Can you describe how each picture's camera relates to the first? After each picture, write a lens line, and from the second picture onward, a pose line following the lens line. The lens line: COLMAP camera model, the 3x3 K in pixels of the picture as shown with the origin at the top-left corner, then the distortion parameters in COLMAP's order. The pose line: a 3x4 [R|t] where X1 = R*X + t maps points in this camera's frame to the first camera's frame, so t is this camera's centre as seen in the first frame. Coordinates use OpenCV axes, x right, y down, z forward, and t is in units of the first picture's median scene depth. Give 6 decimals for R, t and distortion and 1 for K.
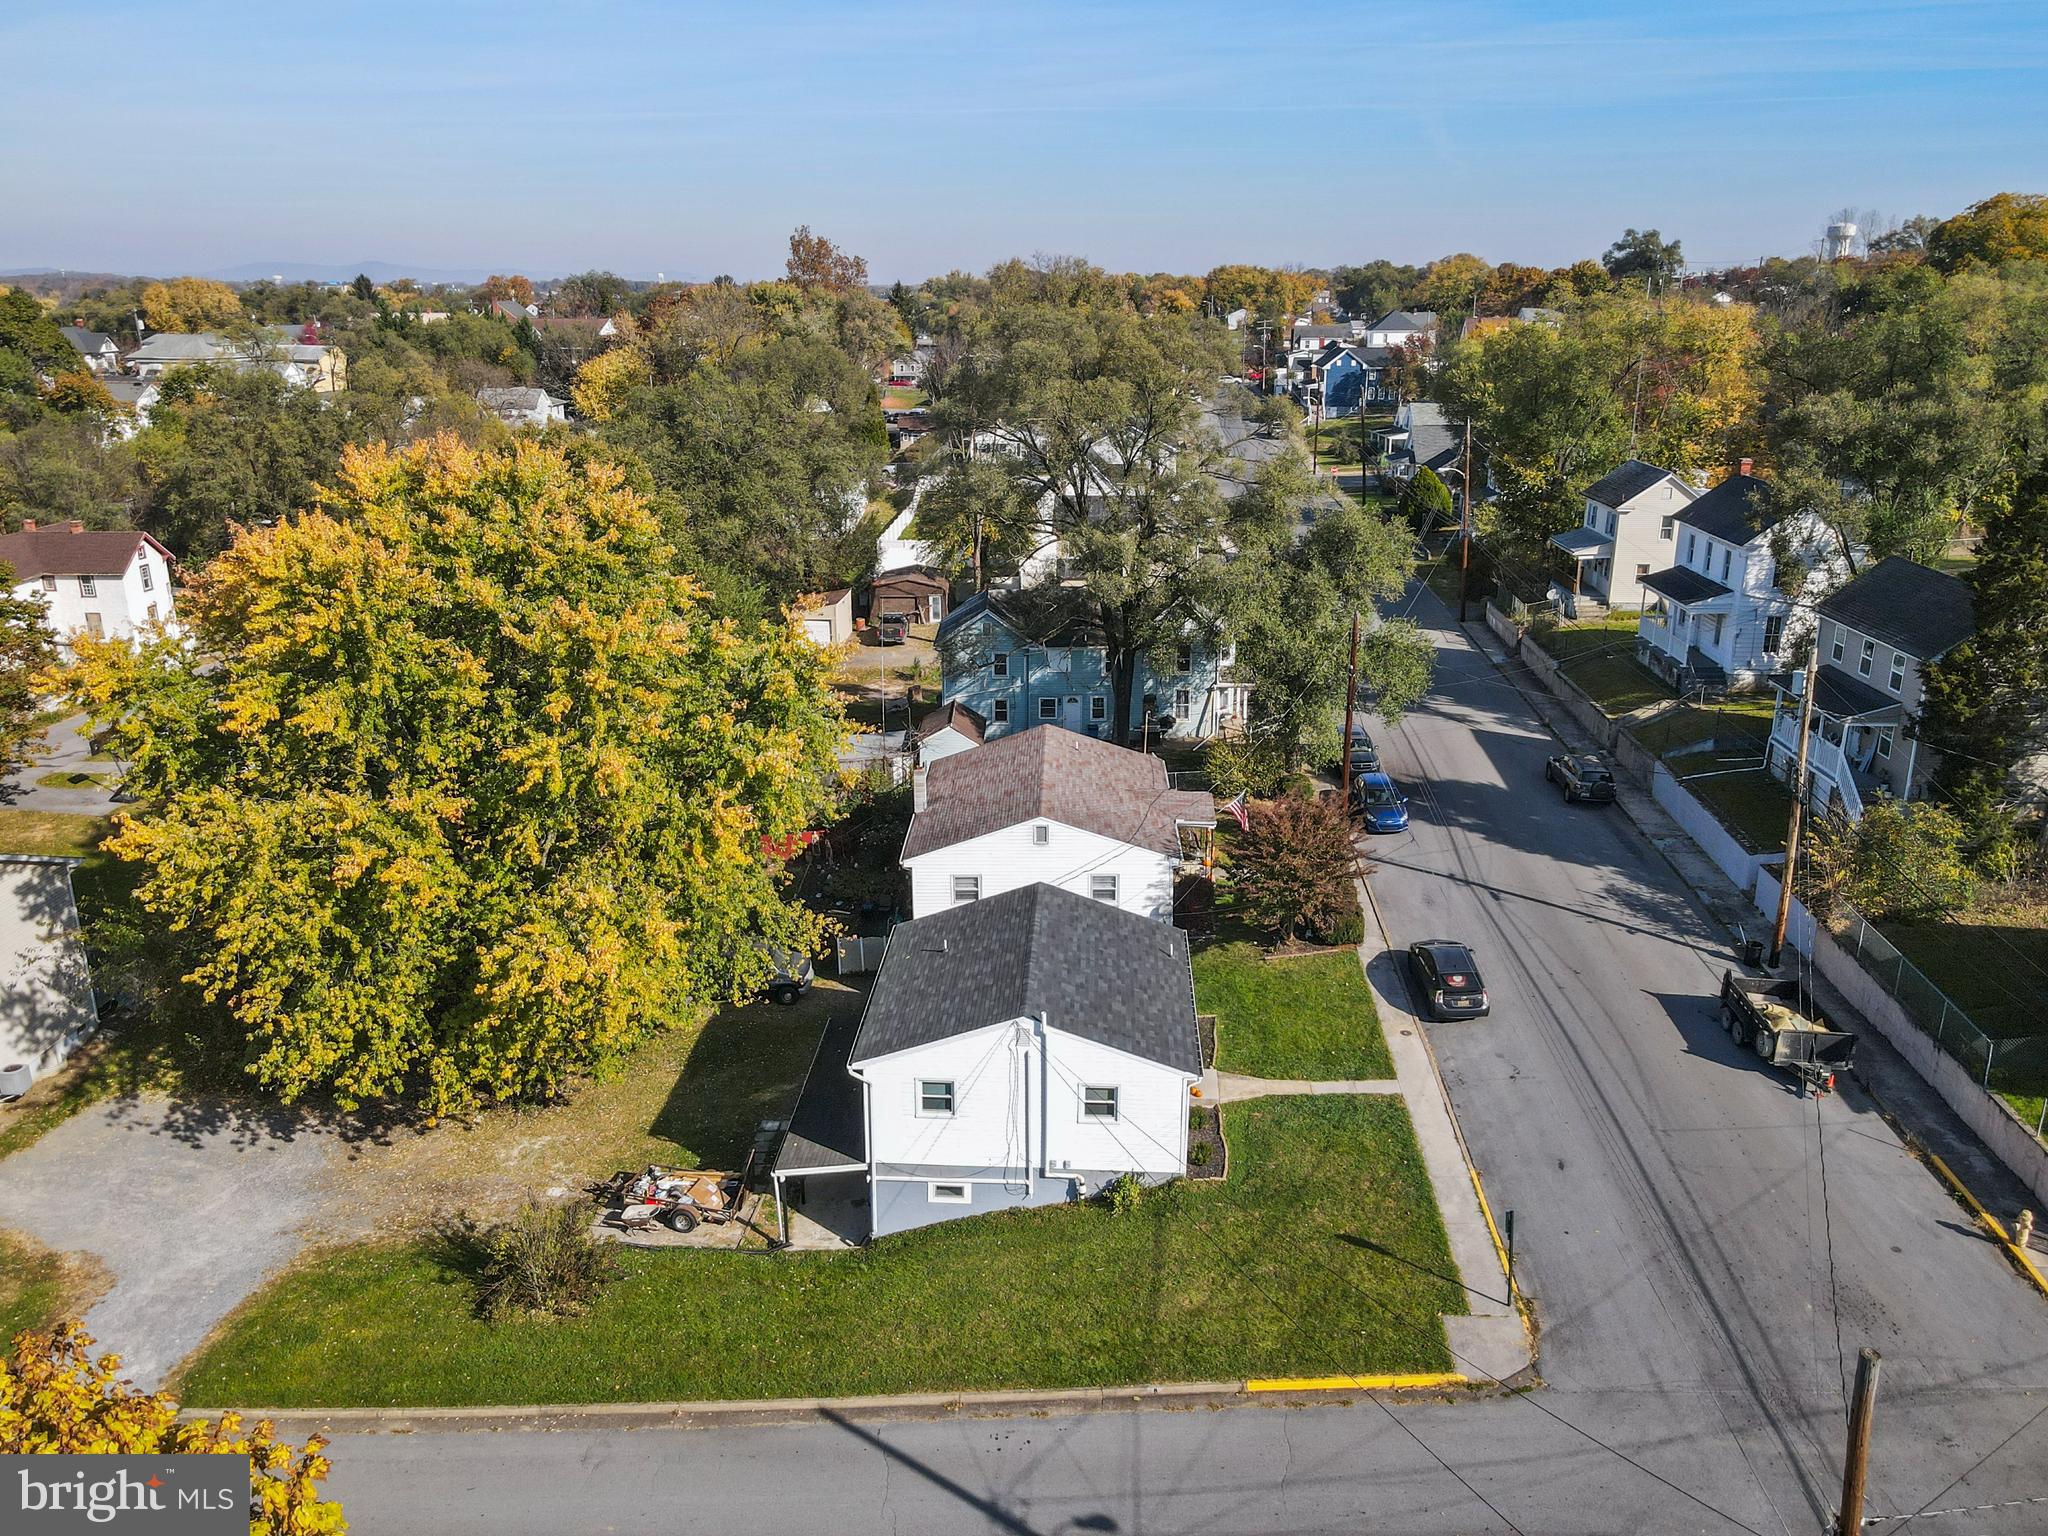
lens RADIAL K [[1496.4, 0, 1024.0], [0, 1496.4, 768.0], [0, 0, 1]] dist [0.007840, 0.009497]
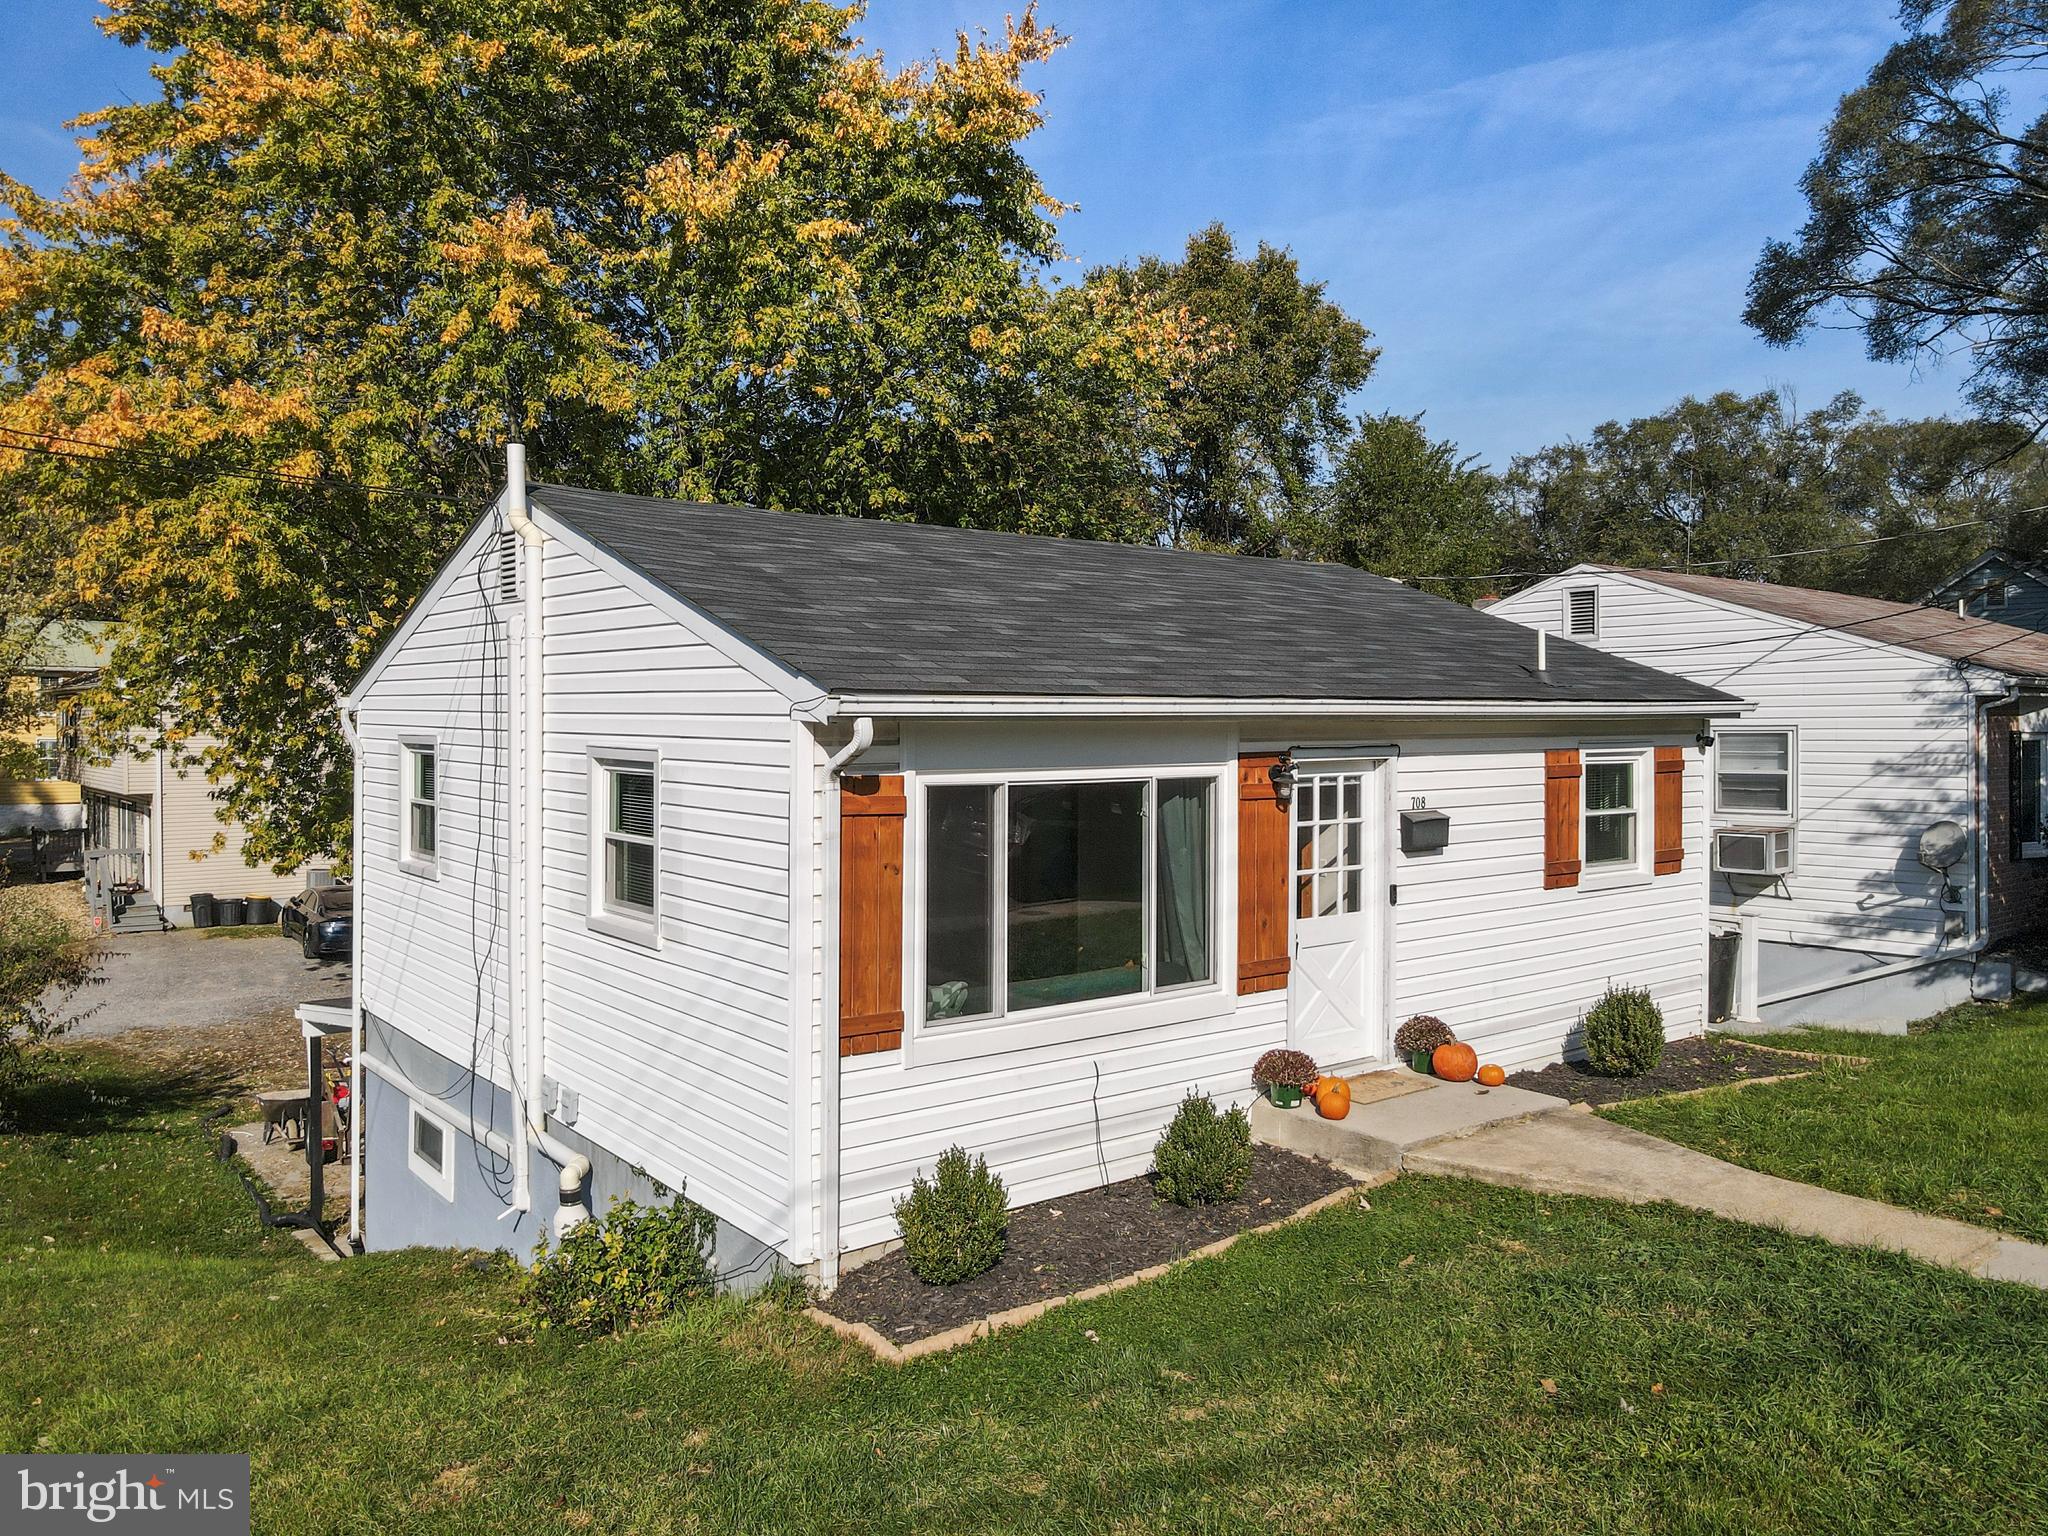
lens RADIAL K [[1492.6, 0, 1024.0], [0, 1492.6, 768.0], [0, 0, 1]] dist [-0.014440, 0.036578]
pose [[0.656632, 0.027925, -0.753694, 0.245838], [-0.236522, 0.956528, -0.170622, 0.215728], [0.716164, 0.290301, 0.634692, 0.806637]]
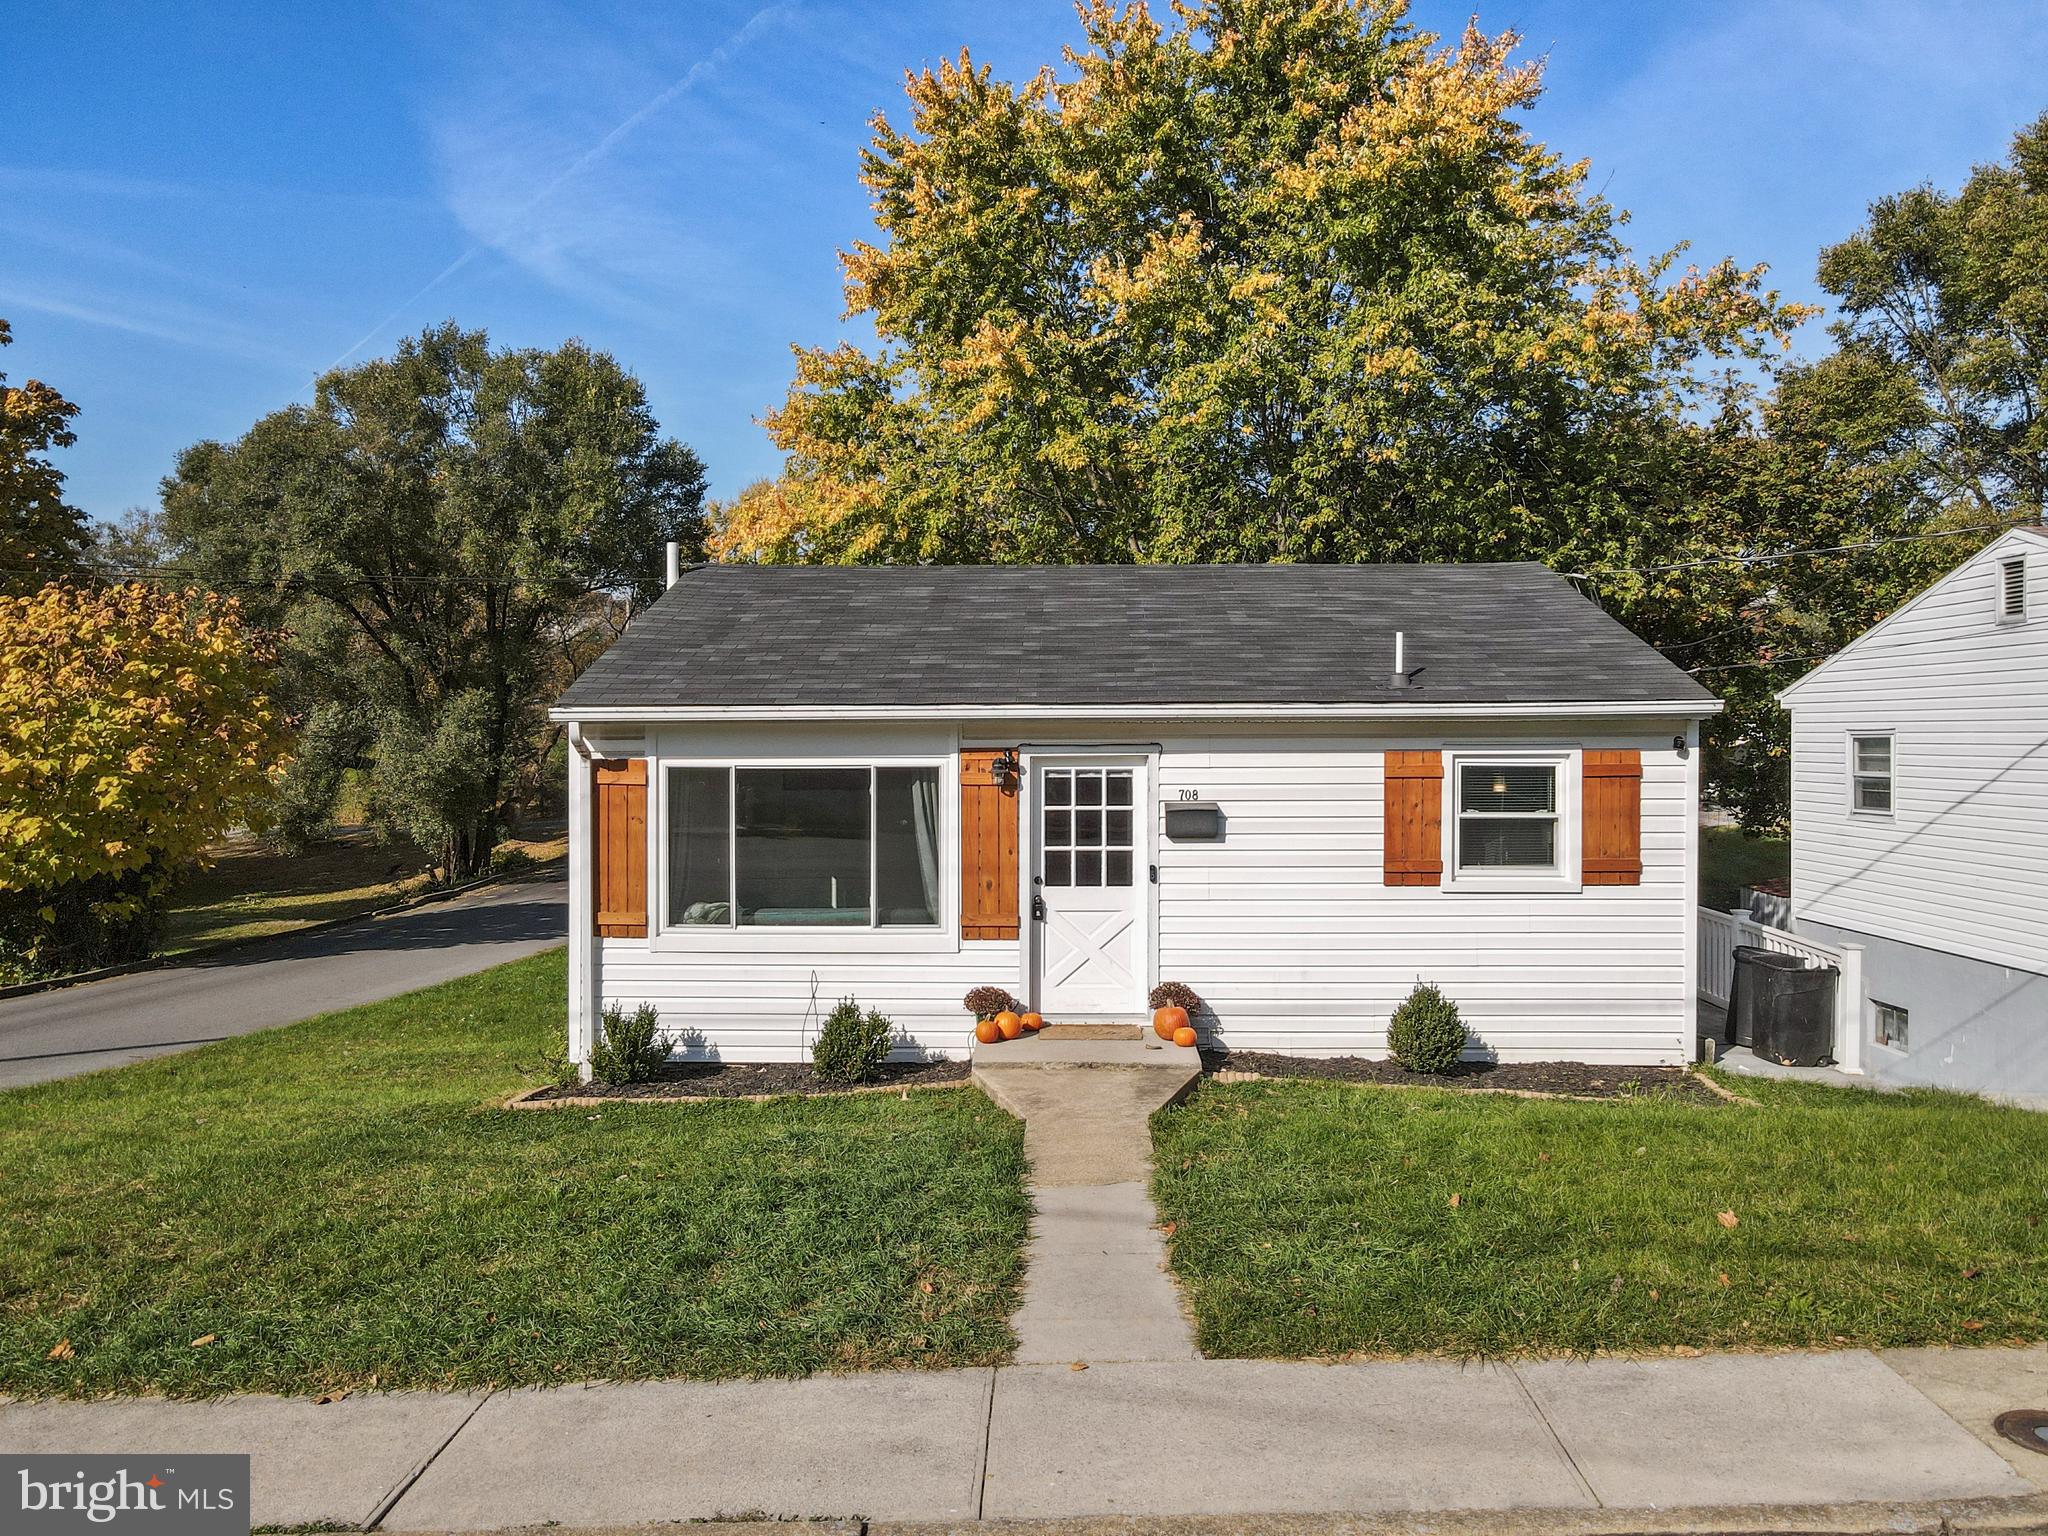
lens RADIAL K [[1505.5, 0, 1030.5], [0, 1505.5, 767.3], [0, 0, 1]] dist [0.005498, 0.011074]
pose [[0.031072, 0.034459, -0.998923, 0.381881], [-0.308926, 0.950803, 0.023190, 0.161586], [0.950578, 0.307873, 0.040188, 0.969984]]
